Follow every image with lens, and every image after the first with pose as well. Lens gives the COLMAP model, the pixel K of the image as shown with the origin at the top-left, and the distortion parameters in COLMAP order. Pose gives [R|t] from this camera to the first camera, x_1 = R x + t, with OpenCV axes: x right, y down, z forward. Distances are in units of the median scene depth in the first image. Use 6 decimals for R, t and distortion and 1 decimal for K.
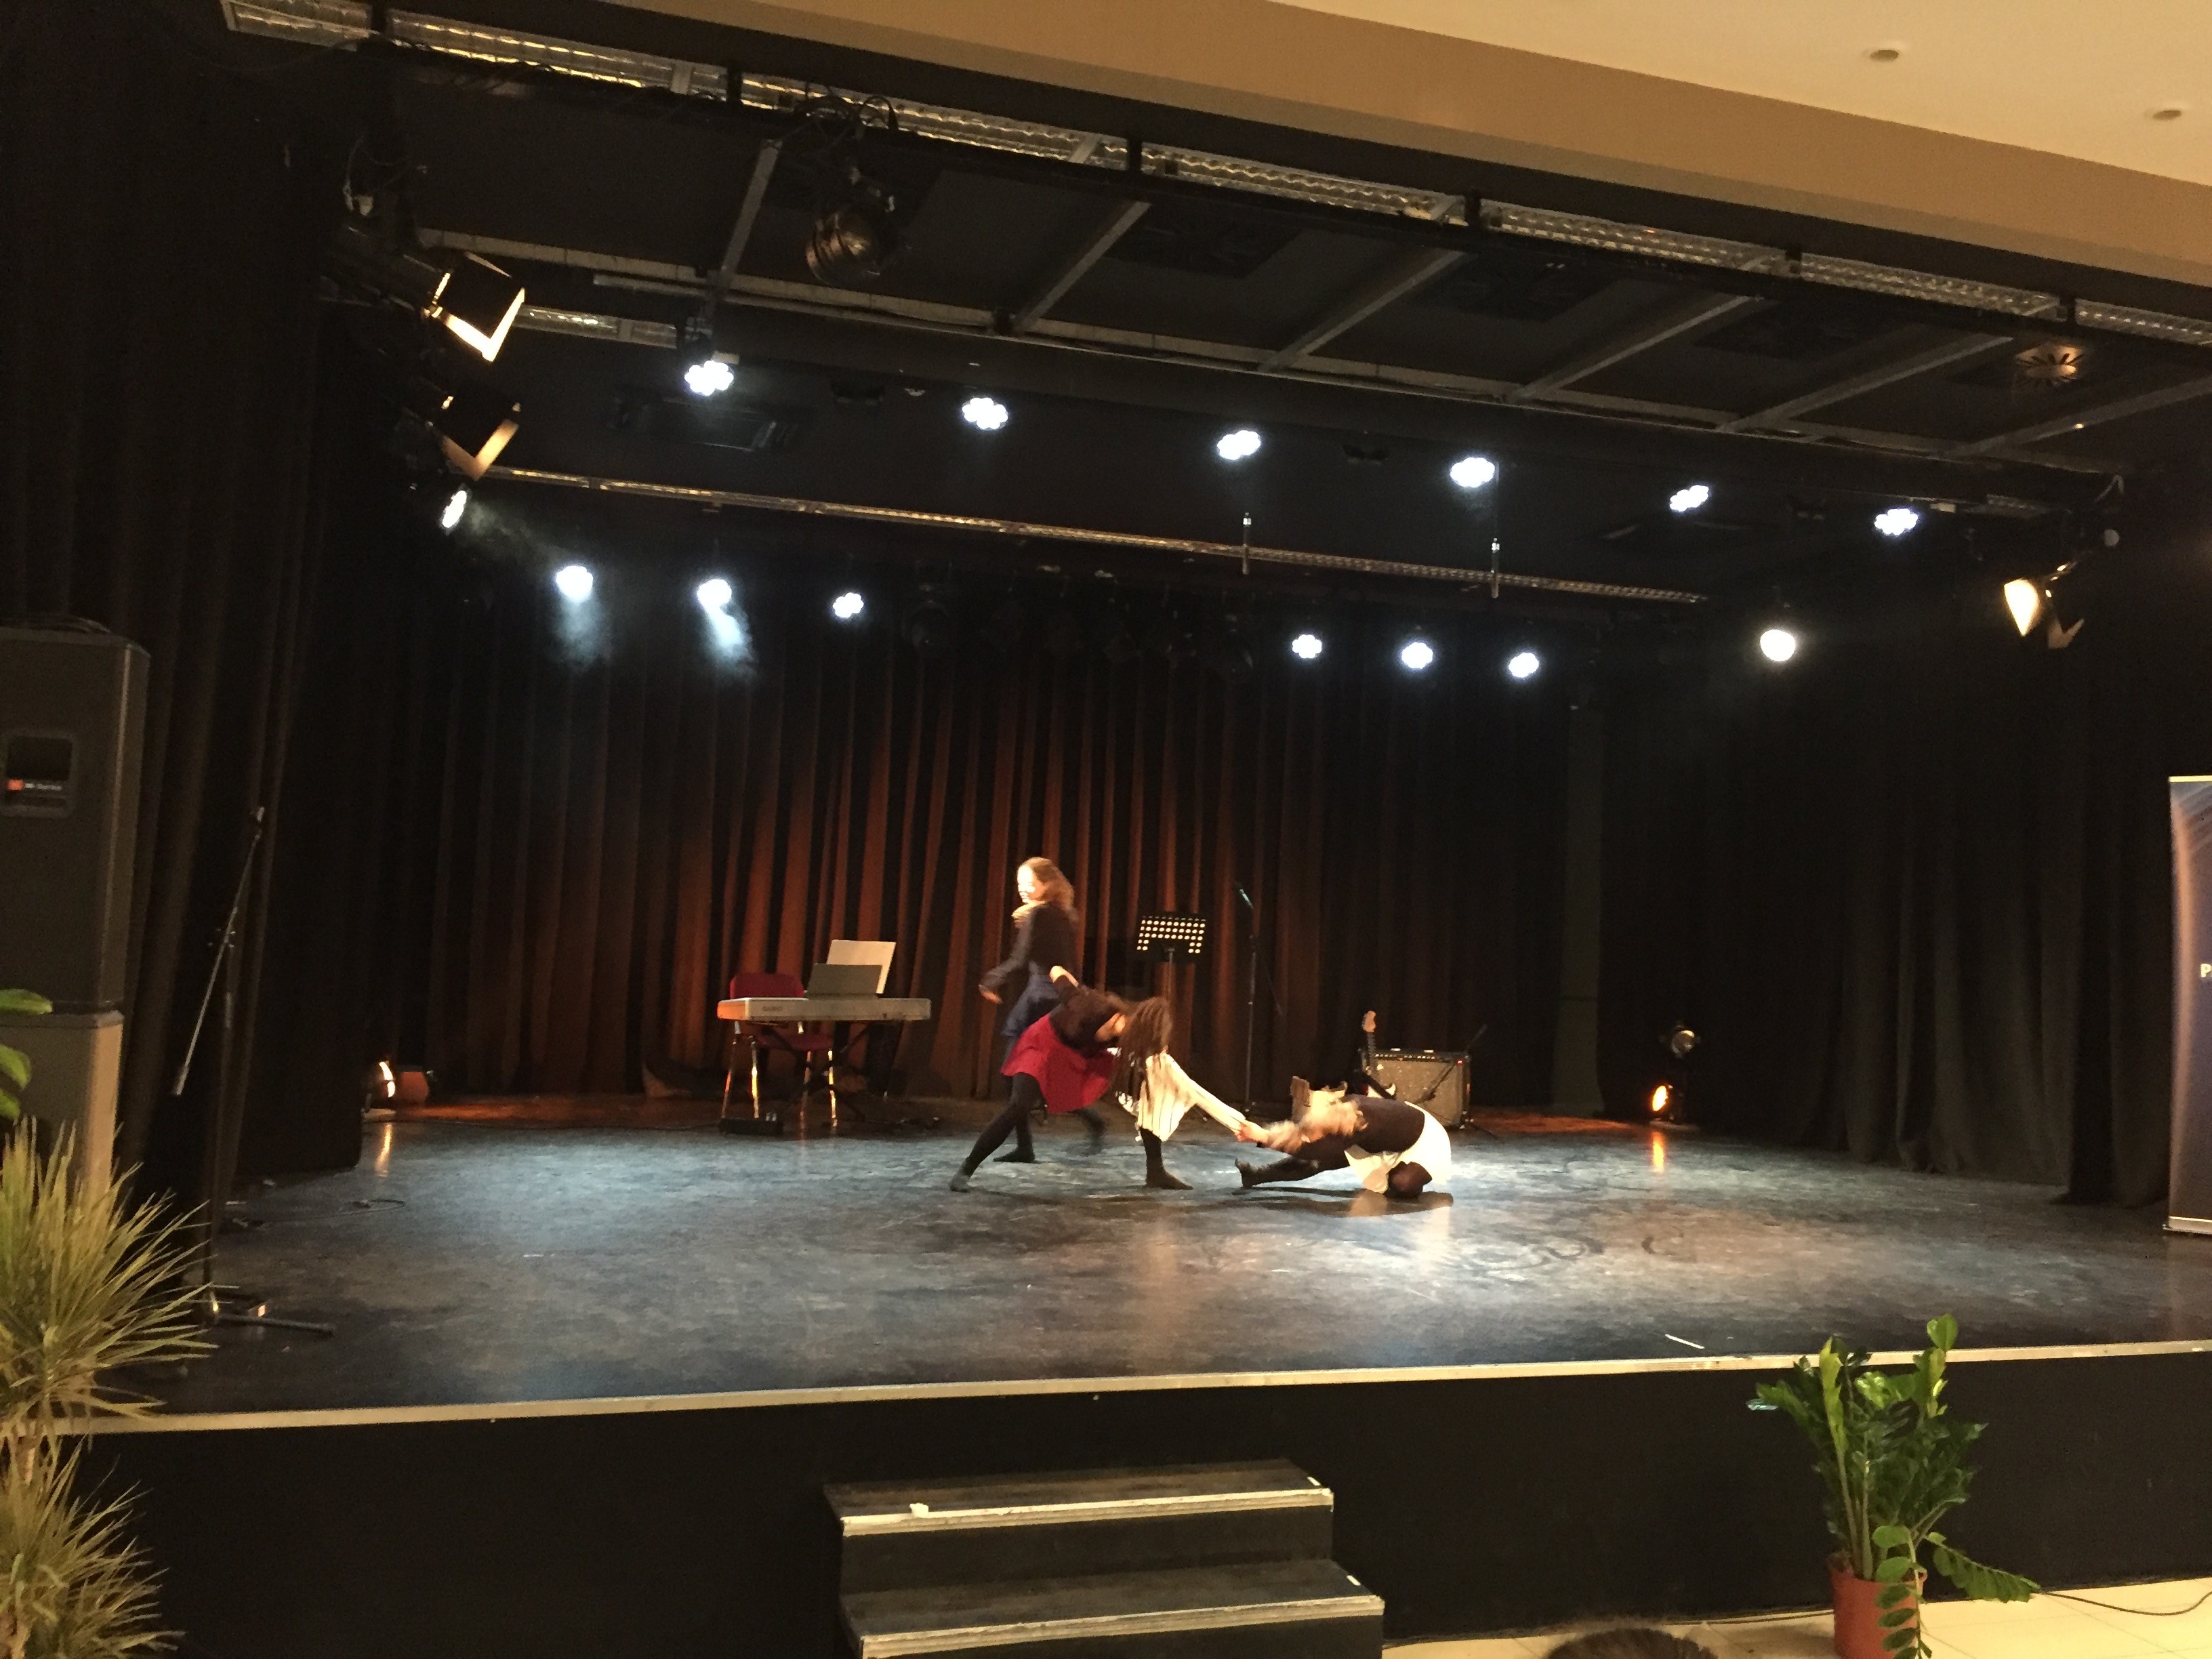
lens RADIAL K [[1877.6, 0, 1106.0], [0, 1877.6, 829.5], [0, 0, 1]] dist [0.079665, -0.093799]
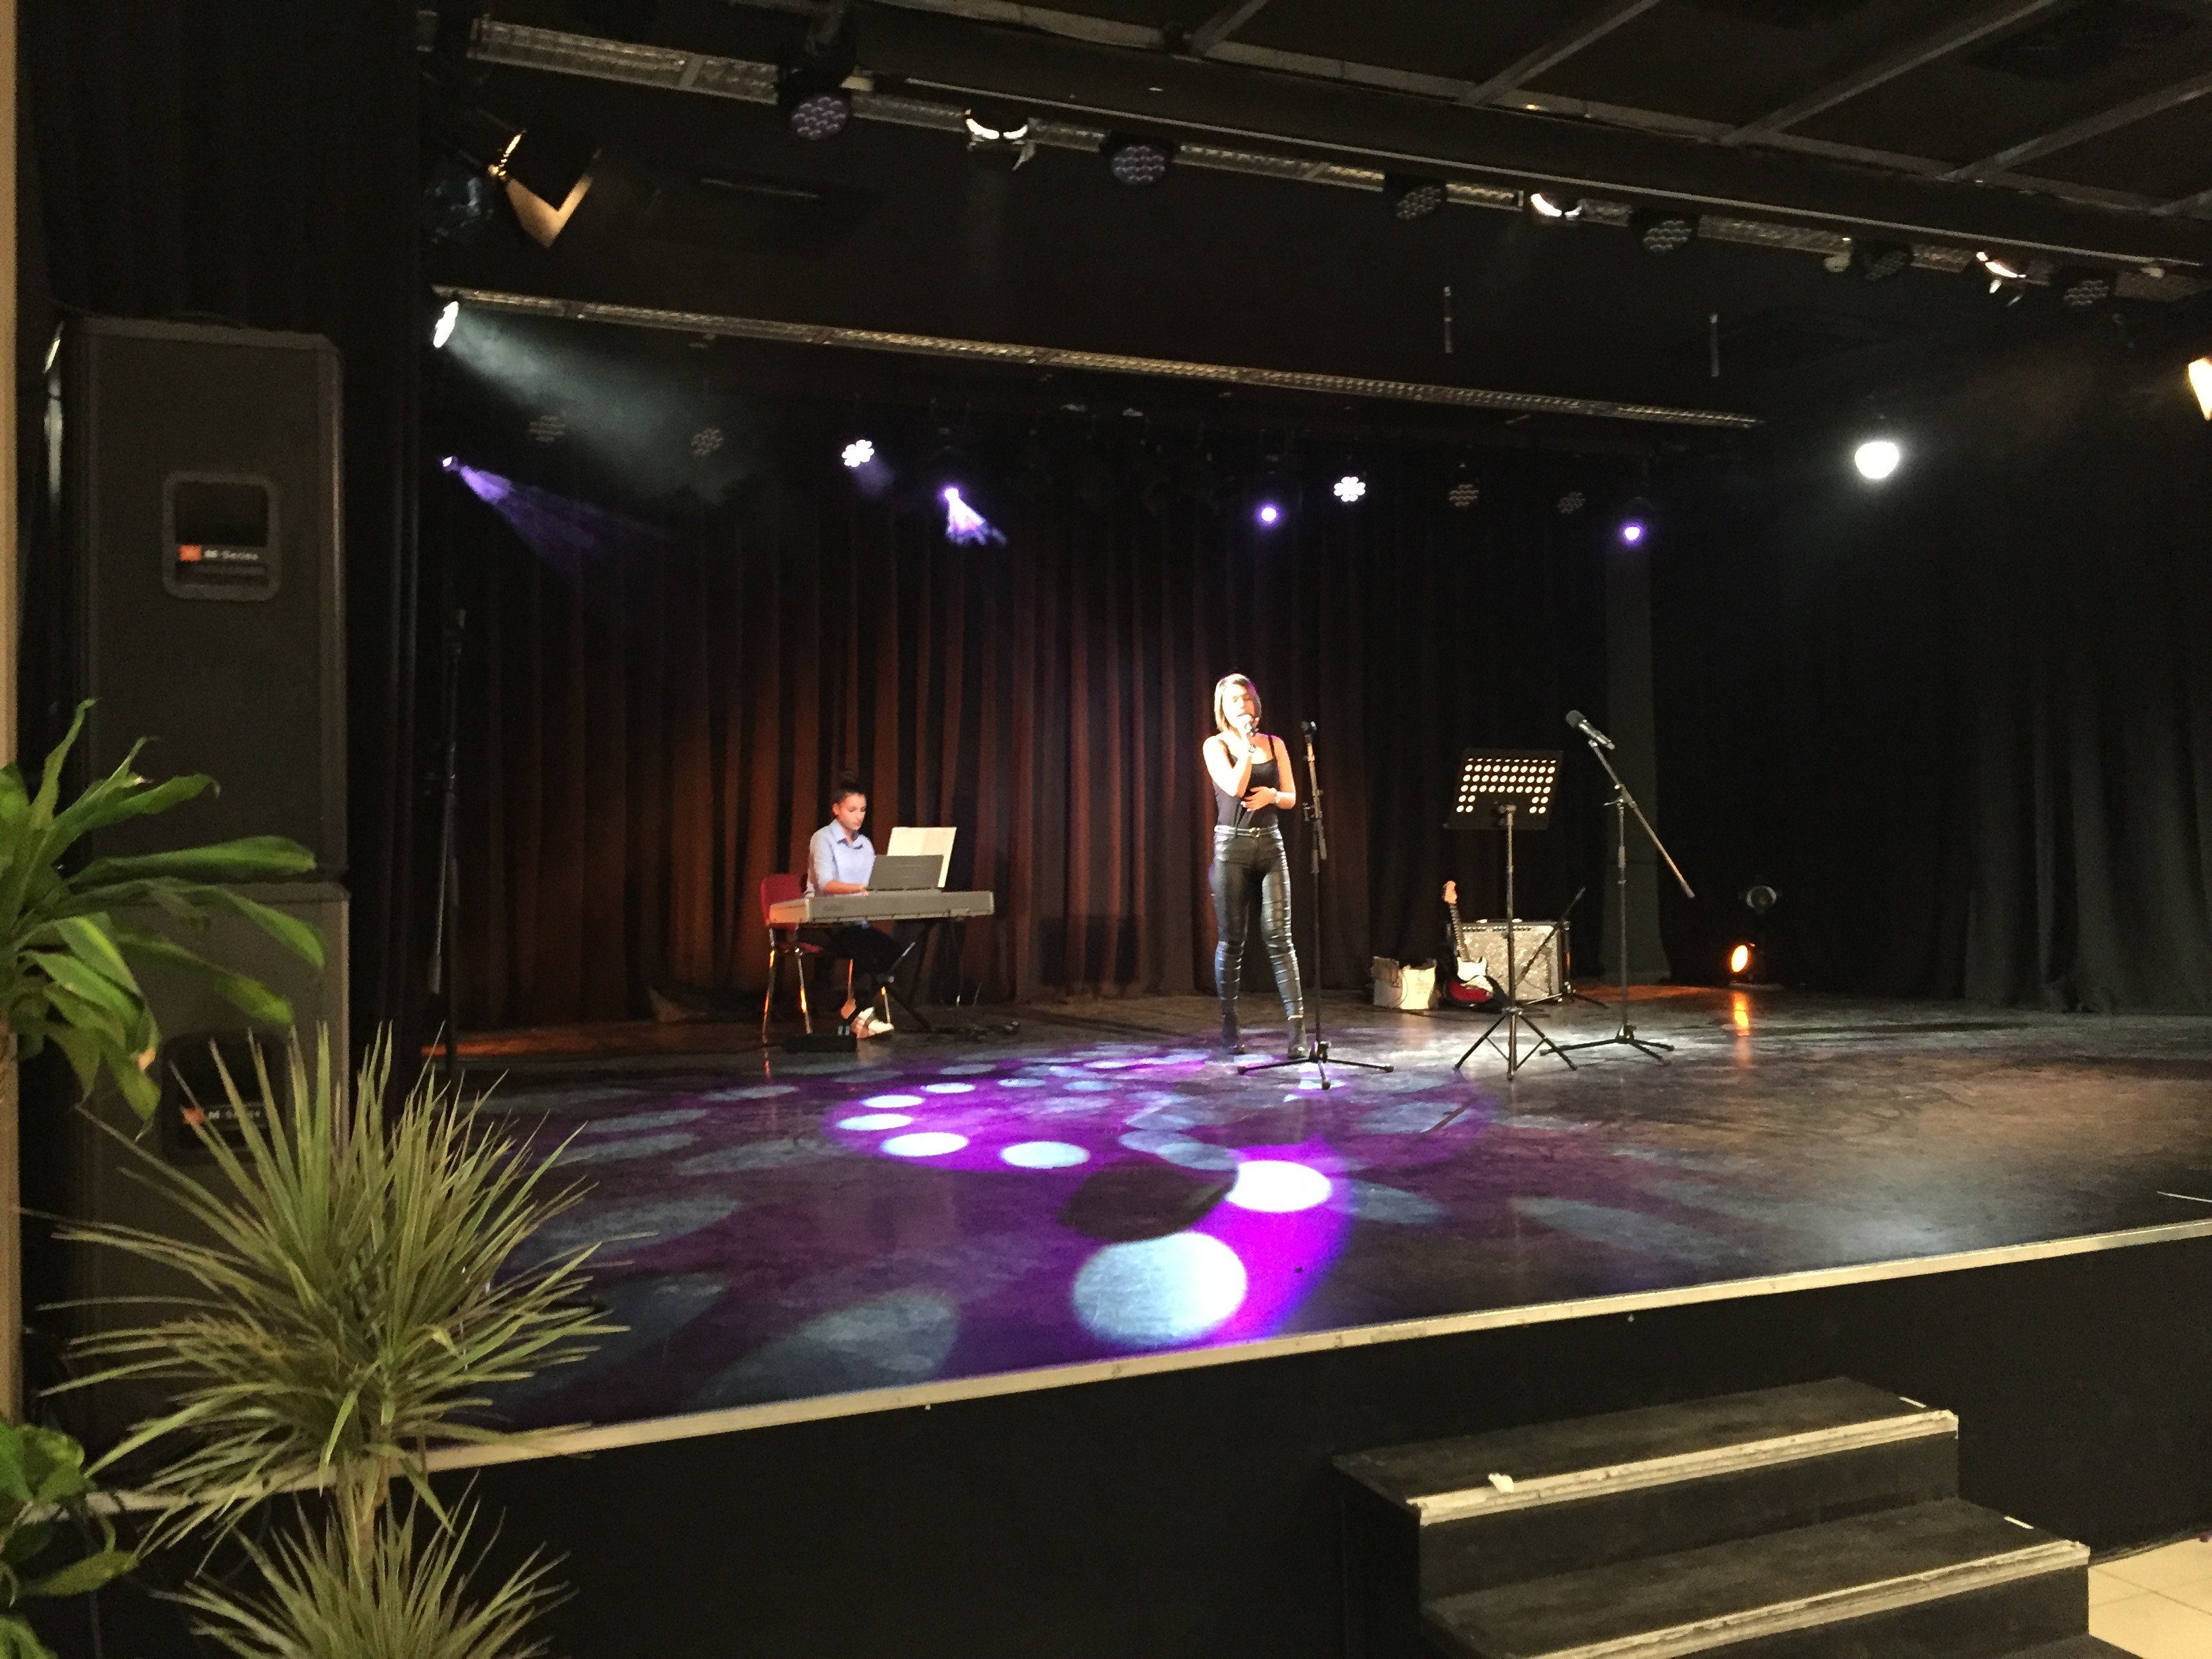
lens RADIAL K [[1877.3, 0, 1101.1], [0, 1877.3, 827.5], [0, 0, 1]] dist [0.072995, -0.090287]
pose [[0.993717, -0.053264, 0.098435, -0.199146], [0.049274, 0.997879, 0.042533, 0.038544], [-0.100492, -0.037415, 0.994234, 0.177717]]
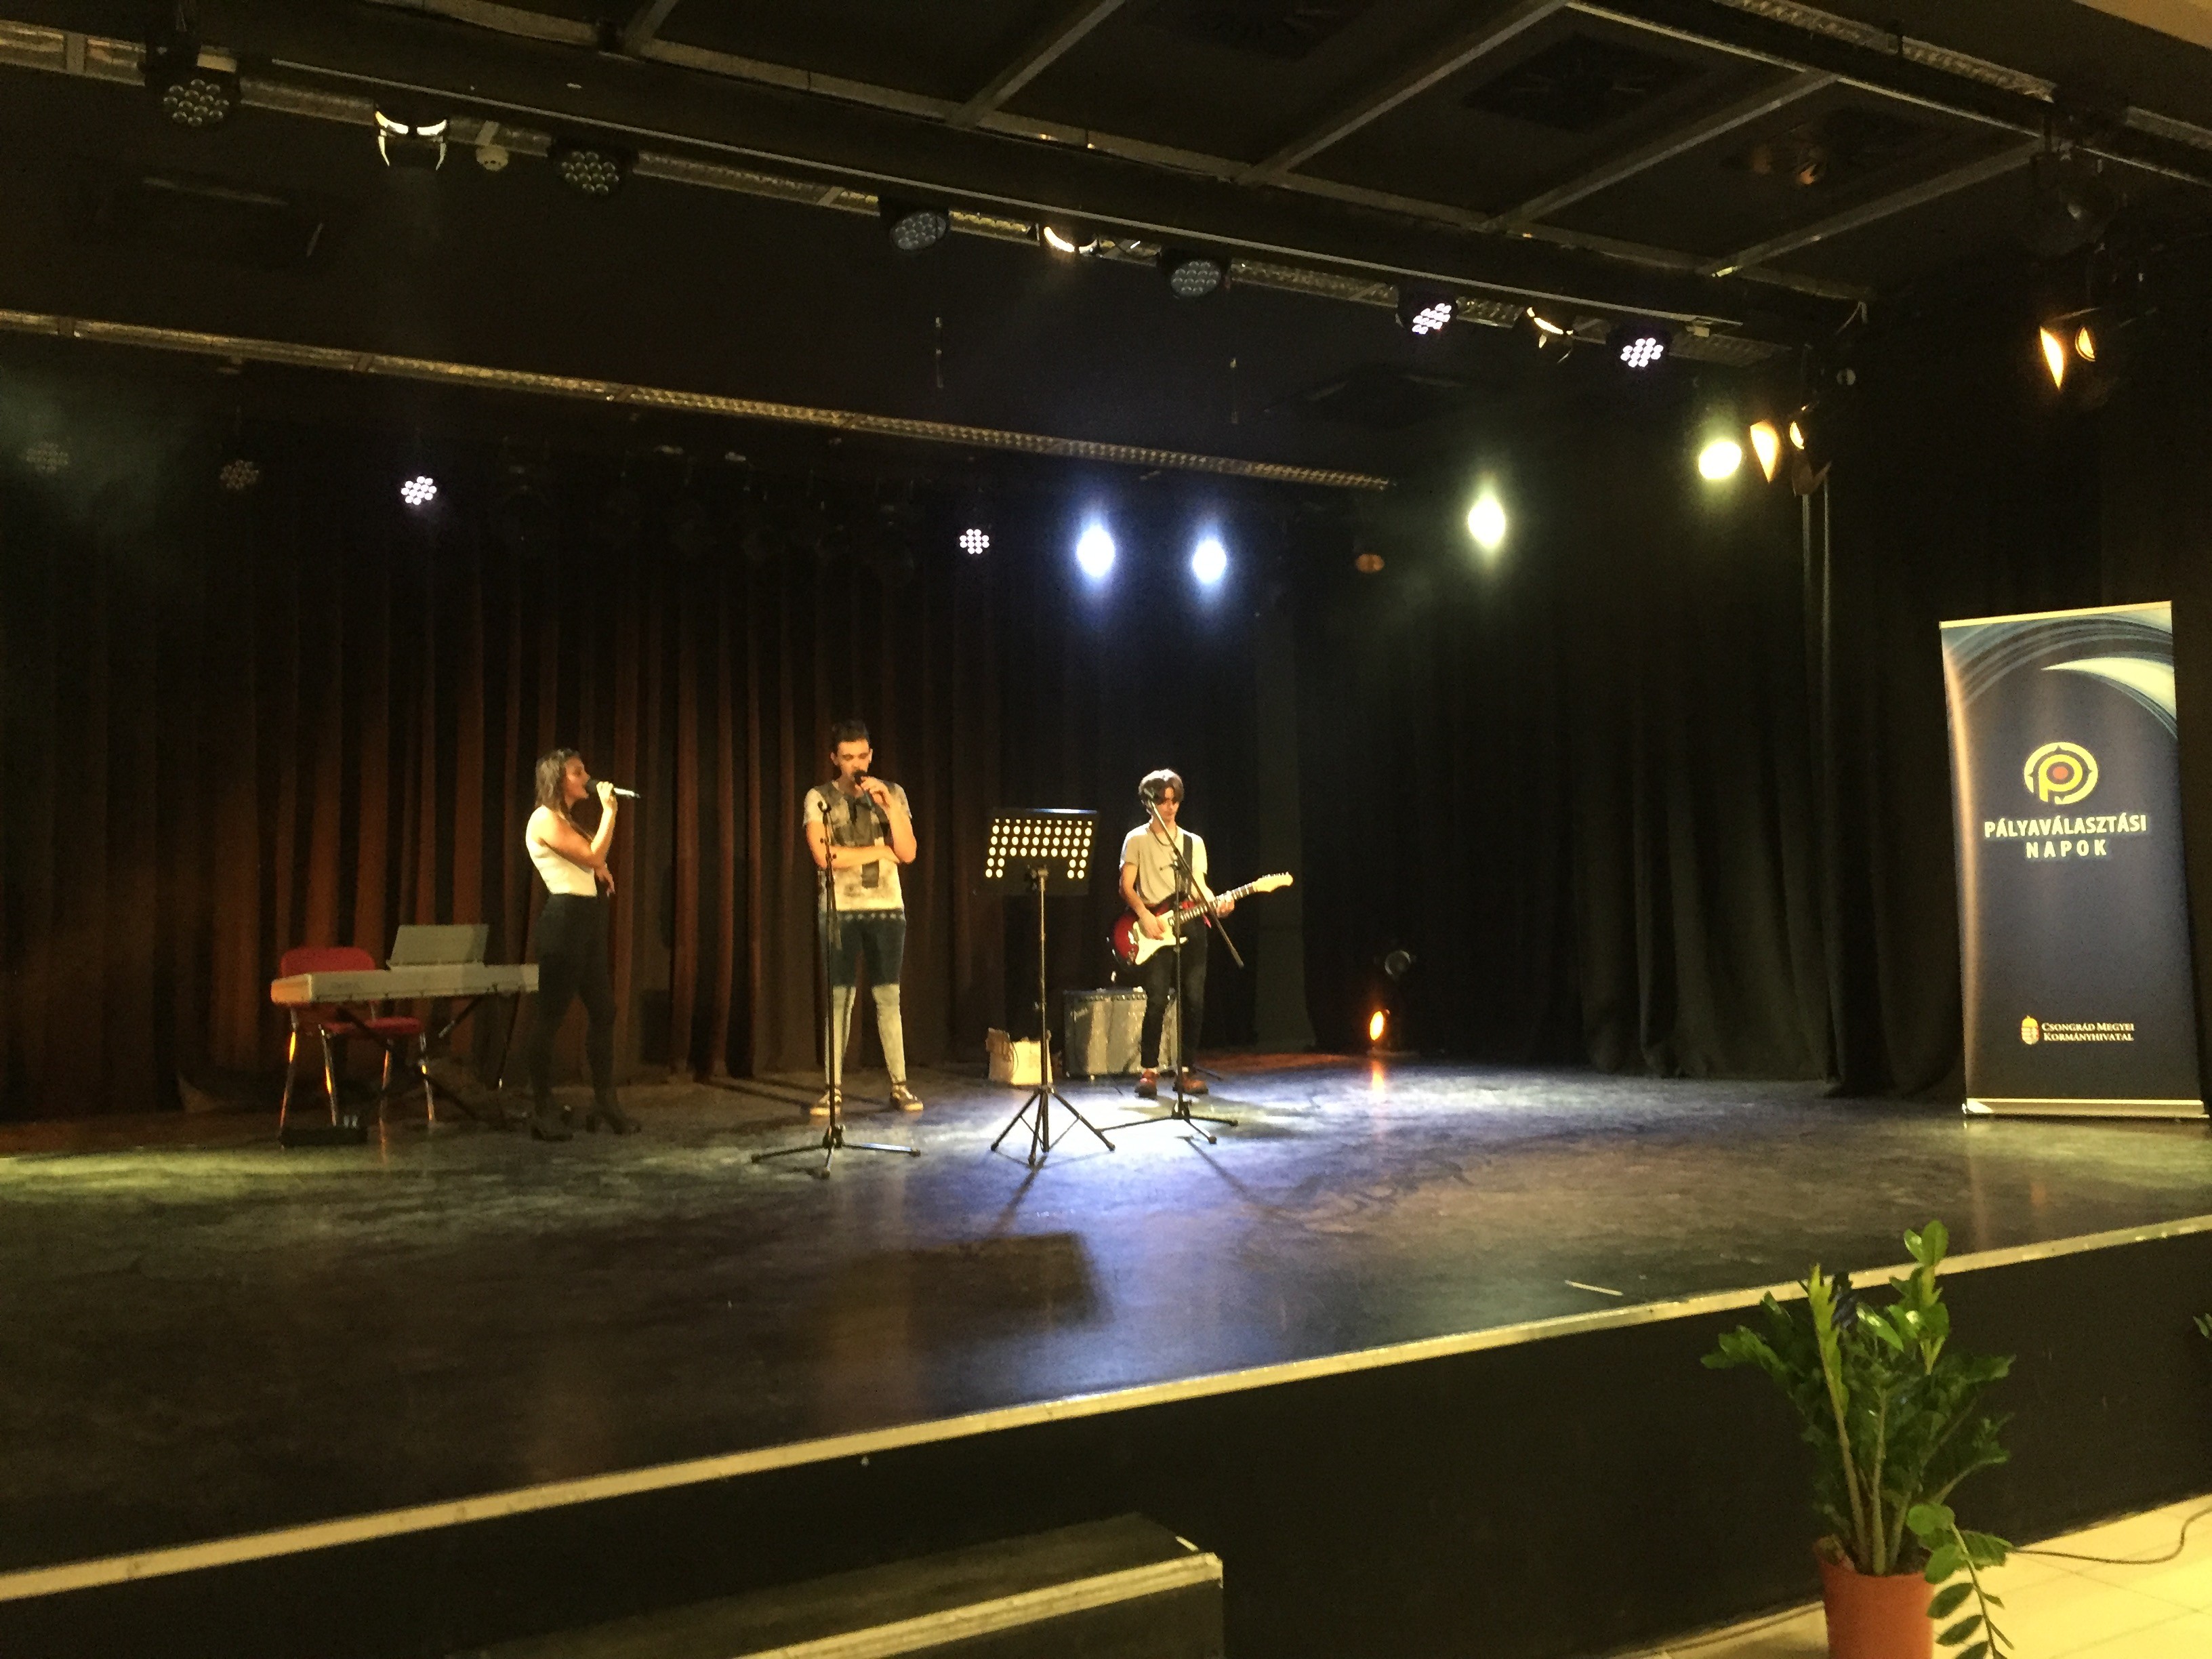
lens RADIAL K [[1877.3, 0, 1101.1], [0, 1877.3, 827.5], [0, 0, 1]] dist [0.072995, -0.090287]
pose [[0.978444, -0.049674, 0.200448, -0.032387], [0.048142, 0.998762, 0.012512, 0.049525], [-0.200822, -0.002593, 0.979624, 0.226021]]
